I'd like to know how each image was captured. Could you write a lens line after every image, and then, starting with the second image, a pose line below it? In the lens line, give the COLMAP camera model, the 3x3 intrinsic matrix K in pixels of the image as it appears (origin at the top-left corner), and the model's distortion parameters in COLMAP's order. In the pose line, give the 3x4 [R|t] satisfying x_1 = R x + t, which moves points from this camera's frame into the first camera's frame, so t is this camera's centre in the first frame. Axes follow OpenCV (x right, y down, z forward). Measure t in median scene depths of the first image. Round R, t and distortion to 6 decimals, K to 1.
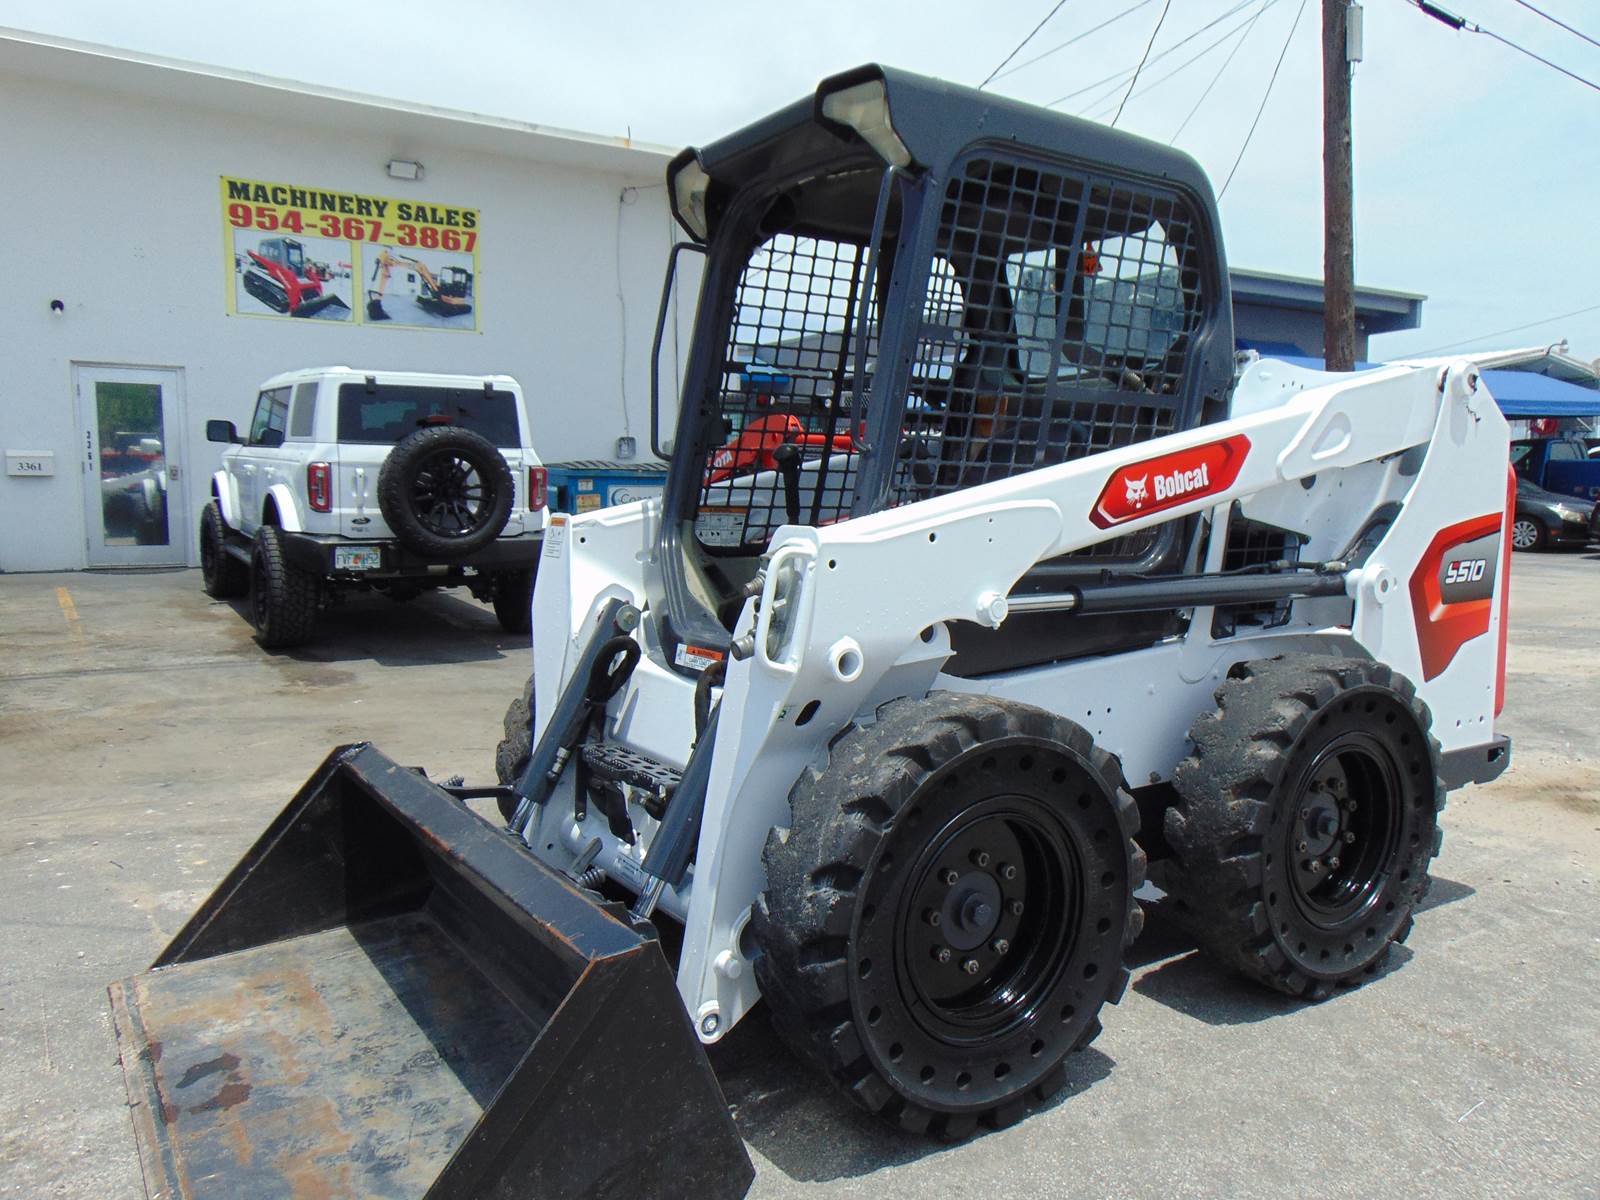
lens RADIAL K [[1172.9, 0, 797.6], [0, 1172.9, 613.0], [0, 0, 1]] dist [-0.008048, 0.055912]
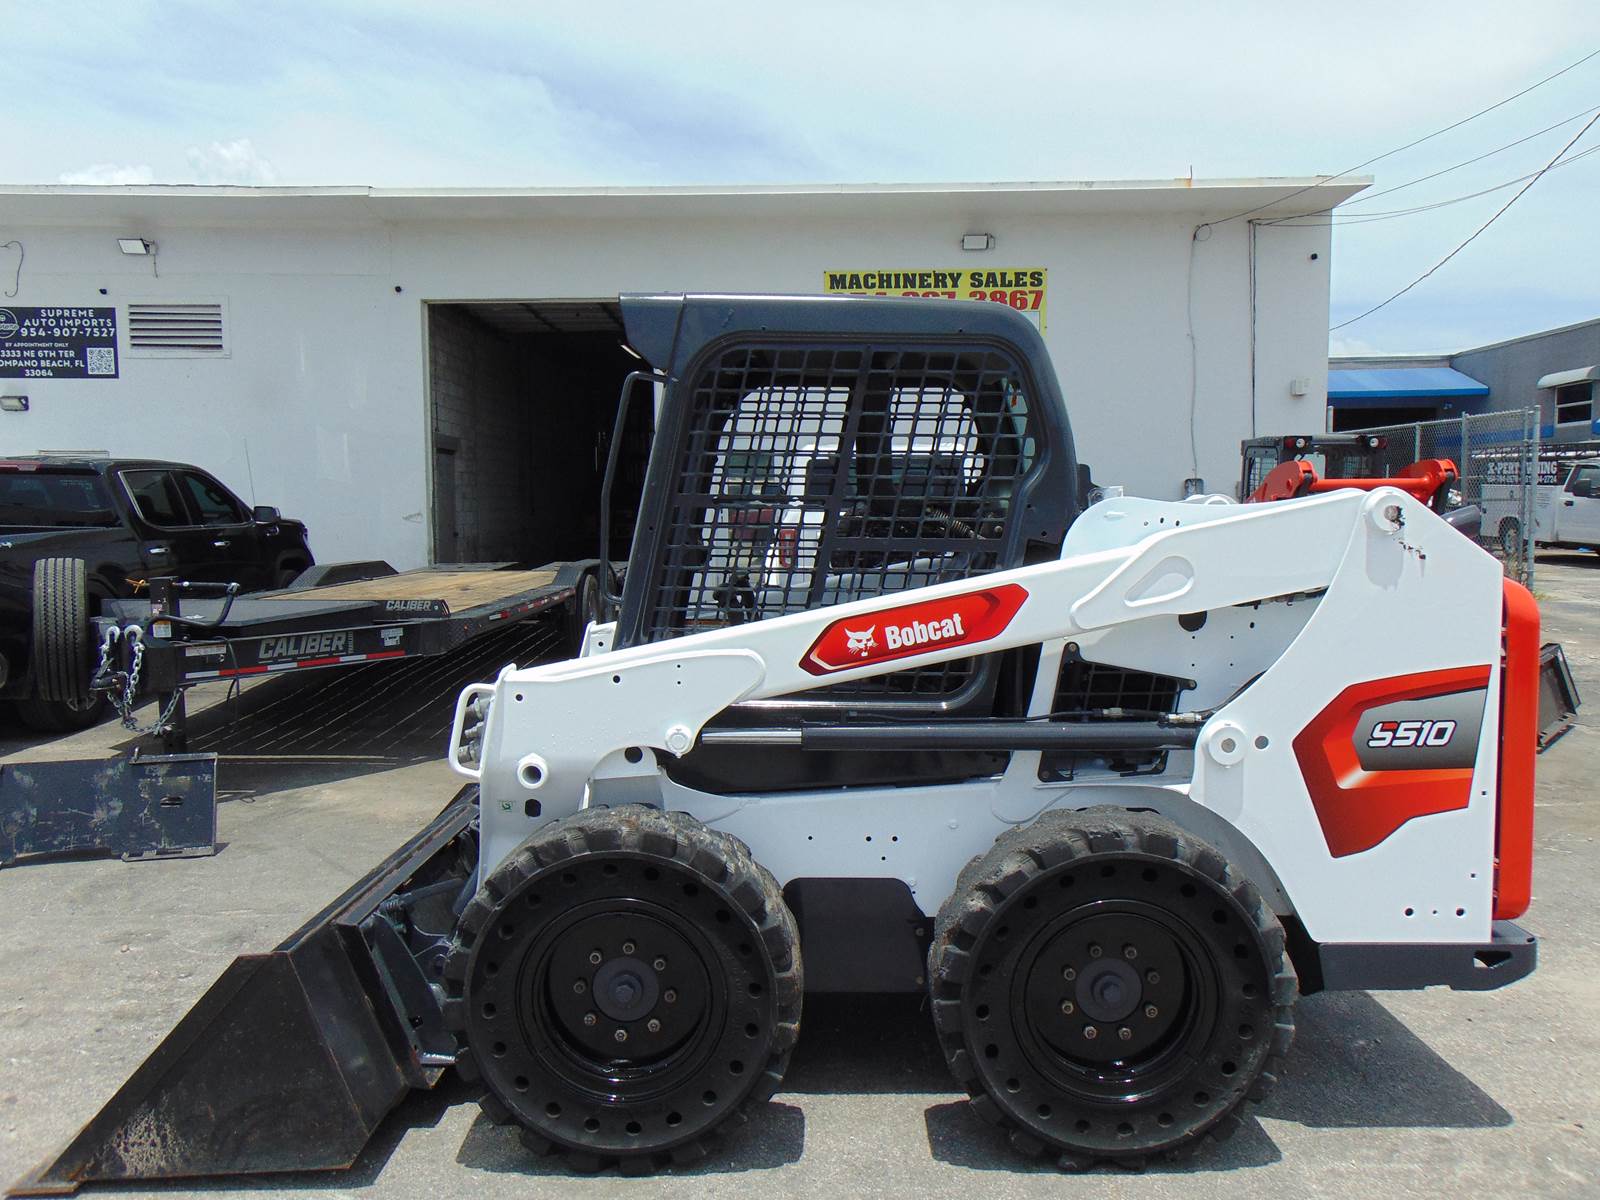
lens RADIAL K [[1172.9, 0, 817.0], [0, 1172.9, 620.7], [0, 0, 1]] dist [-0.008048, 0.055912]
pose [[0.839307, 0.045085, -0.541786, 0.719155], [-0.051475, 0.998669, 0.003363, -0.106034], [0.541216, 0.025065, 0.840510, 0.060034]]
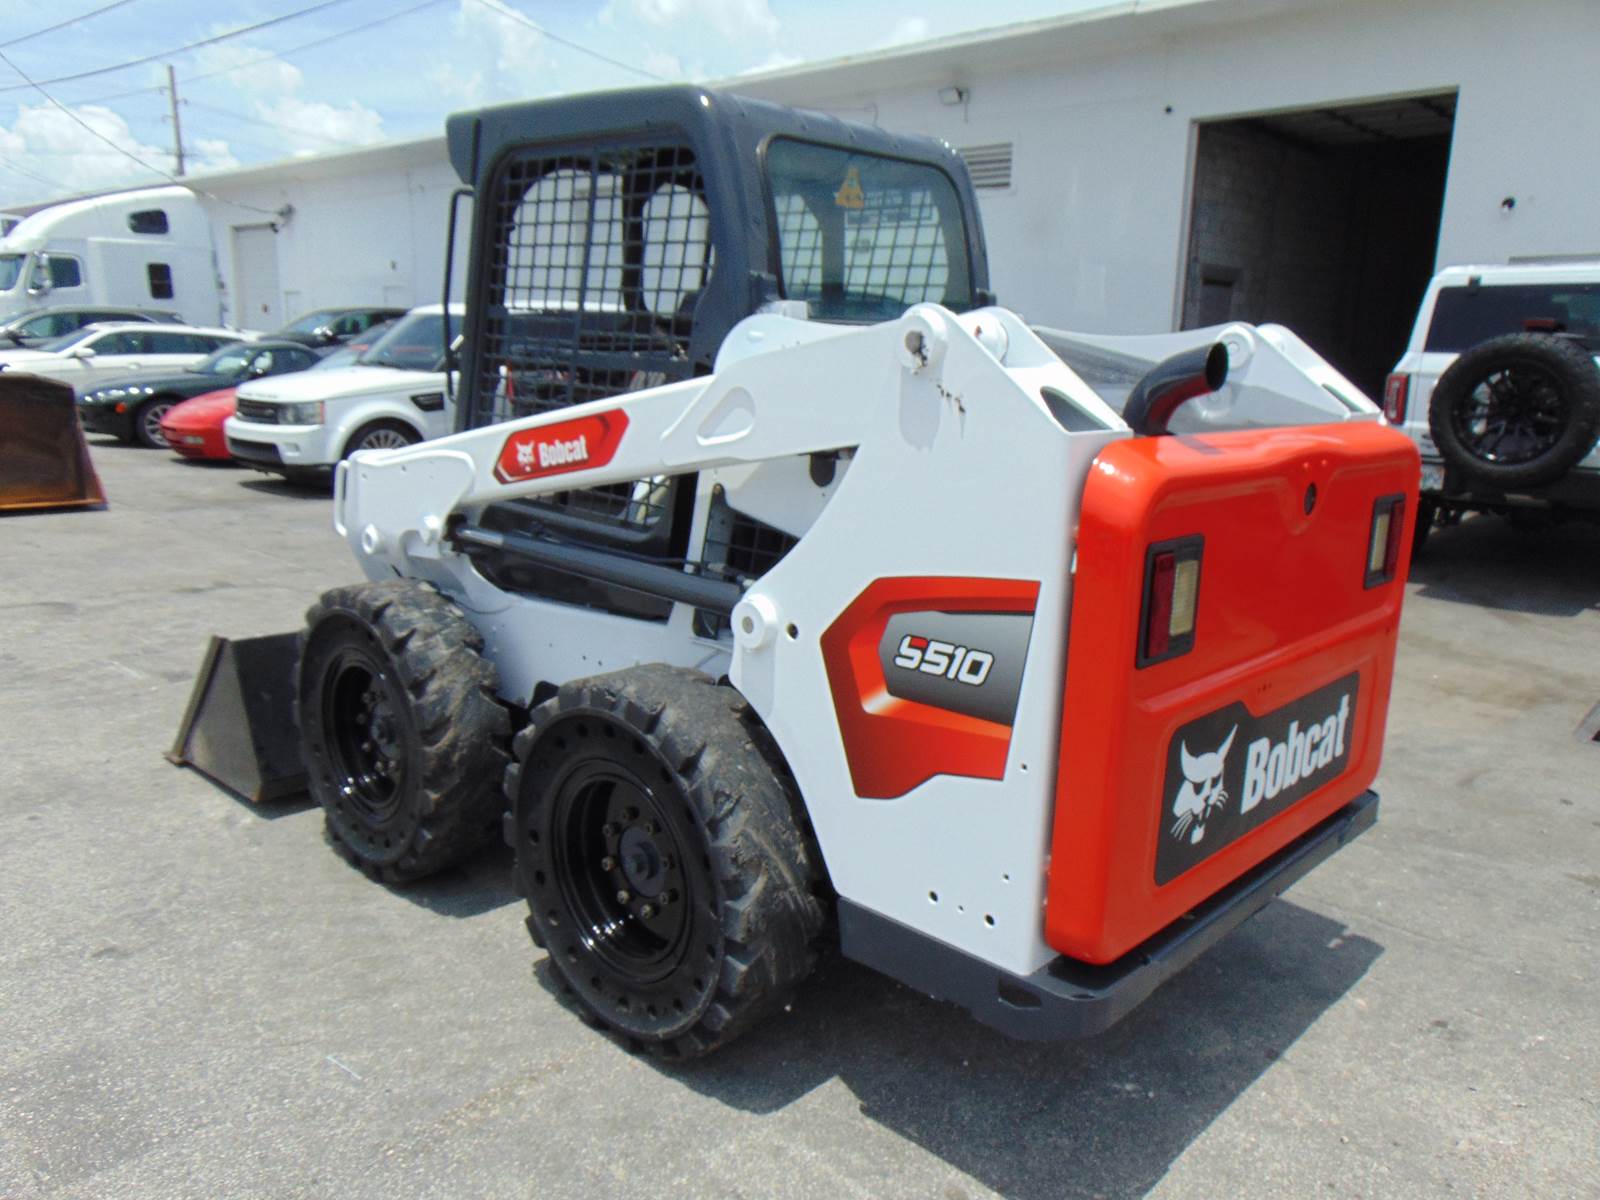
lens RADIAL K [[1172.9, 0, 834.9], [0, 1172.9, 619.5], [0, 0, 1]] dist [-0.008048, 0.055912]
pose [[0.253028, 0.233953, -0.938745, 1.209705], [-0.135189, 0.969351, 0.205142, -0.186219], [0.957967, 0.075002, 0.276901, 0.844438]]
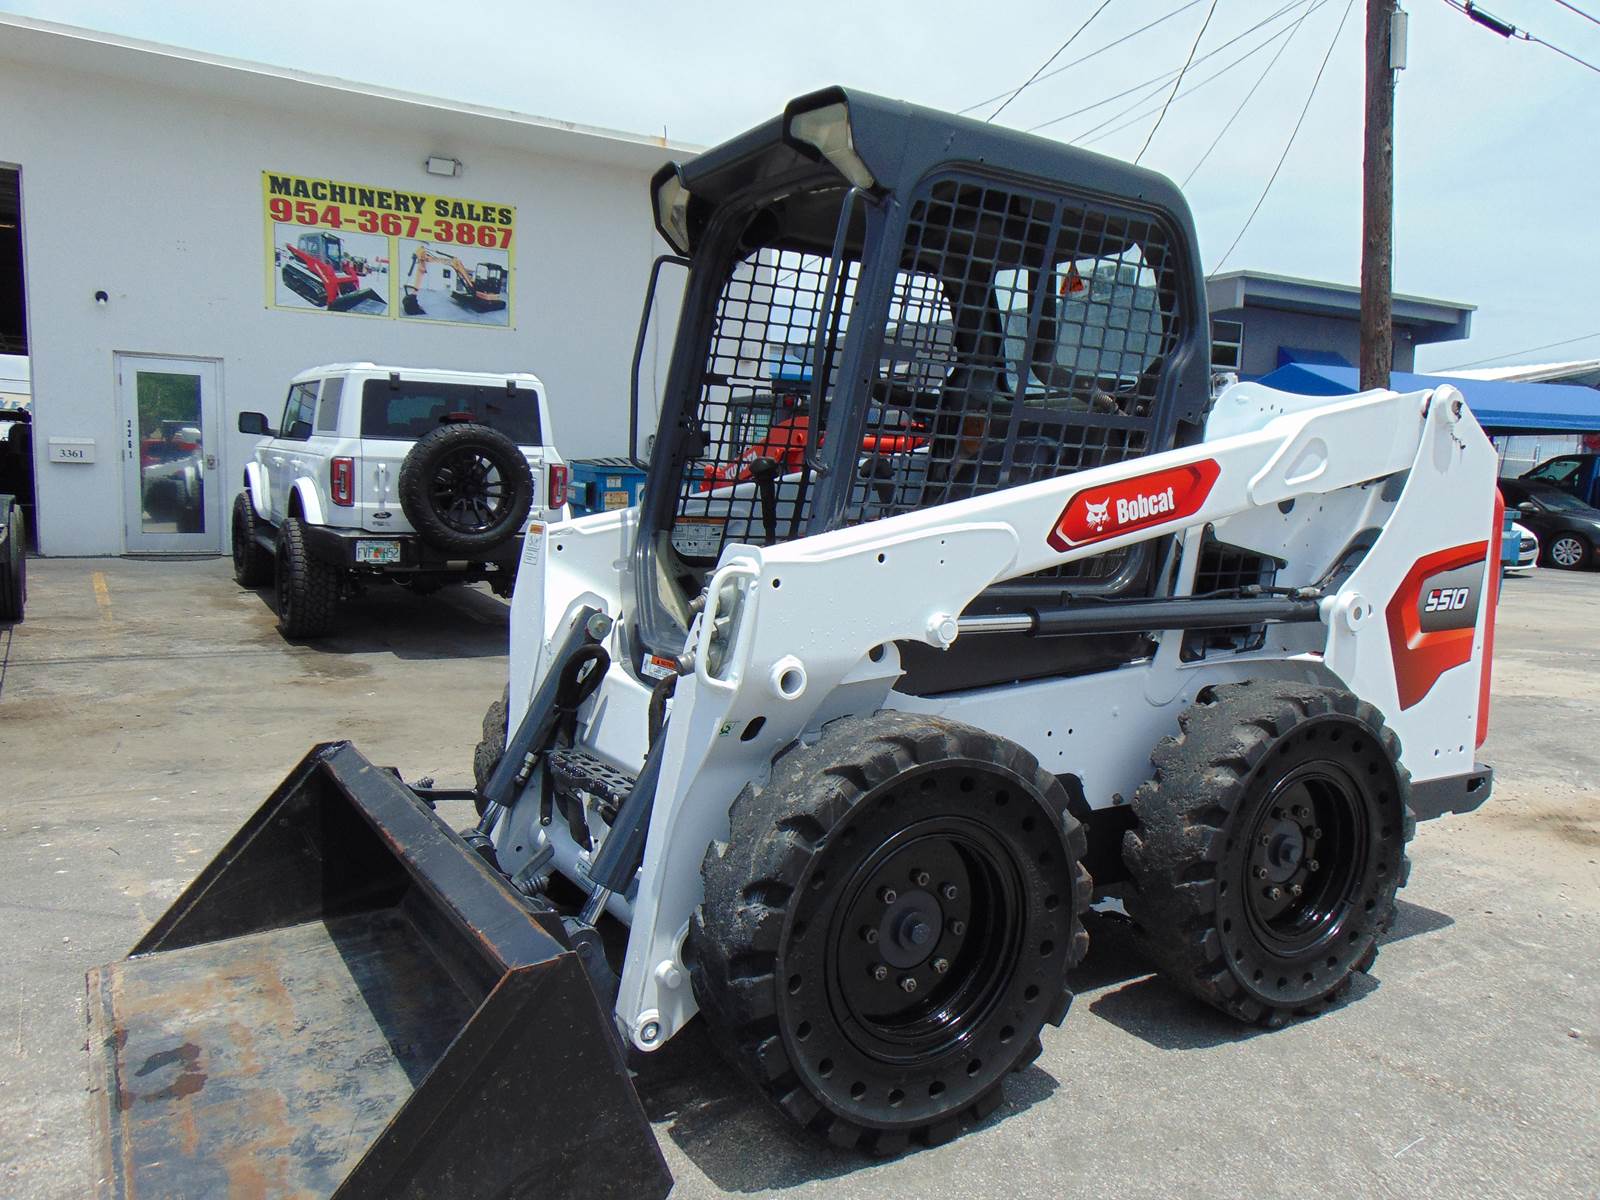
lens RADIAL K [[1172.9, 0, 797.1], [0, 1172.9, 616.3], [0, 0, 1]] dist [-0.008048, 0.055912]
pose [[0.999188, 0.025115, -0.031501, 0.057031], [-0.024986, 0.999678, 0.004495, -0.013038], [0.031604, -0.003705, 0.999494, -0.007330]]
